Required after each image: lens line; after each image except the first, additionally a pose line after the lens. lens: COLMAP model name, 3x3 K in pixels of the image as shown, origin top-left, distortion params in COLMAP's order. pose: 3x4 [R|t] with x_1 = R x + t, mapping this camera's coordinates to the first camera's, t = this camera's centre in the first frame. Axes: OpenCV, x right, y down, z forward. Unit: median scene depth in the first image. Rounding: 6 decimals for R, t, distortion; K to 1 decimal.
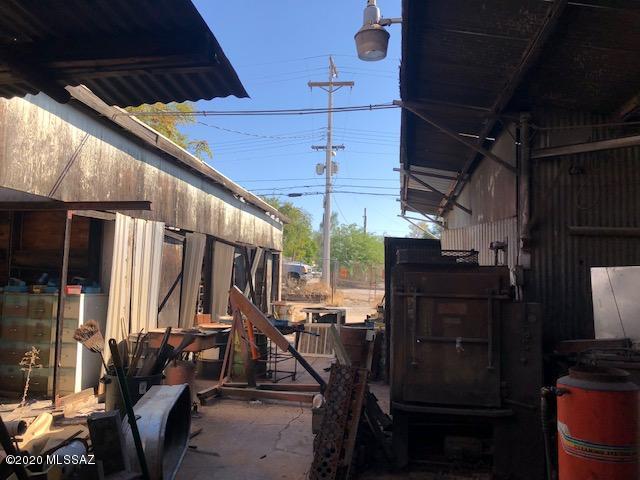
lens RADIAL K [[525.8, 0, 321.0], [0, 525.8, 237.0], [0, 0, 1]] dist [0.031413, -0.006304]
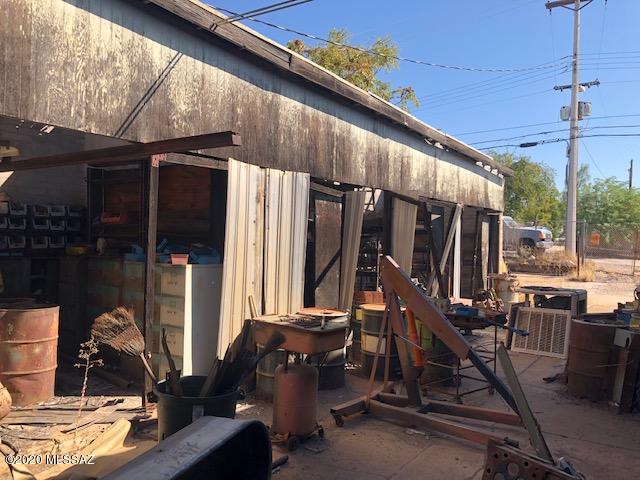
lens RADIAL K [[520.5, 0, 318.9], [0, 520.5, 237.7], [0, 0, 1]] dist [0.049477, -0.070845]
pose [[0.897876, -0.004319, -0.440228, 0.045472], [0.032512, 0.997872, 0.056521, 0.022154], [0.439047, -0.065062, 0.896105, 0.294455]]
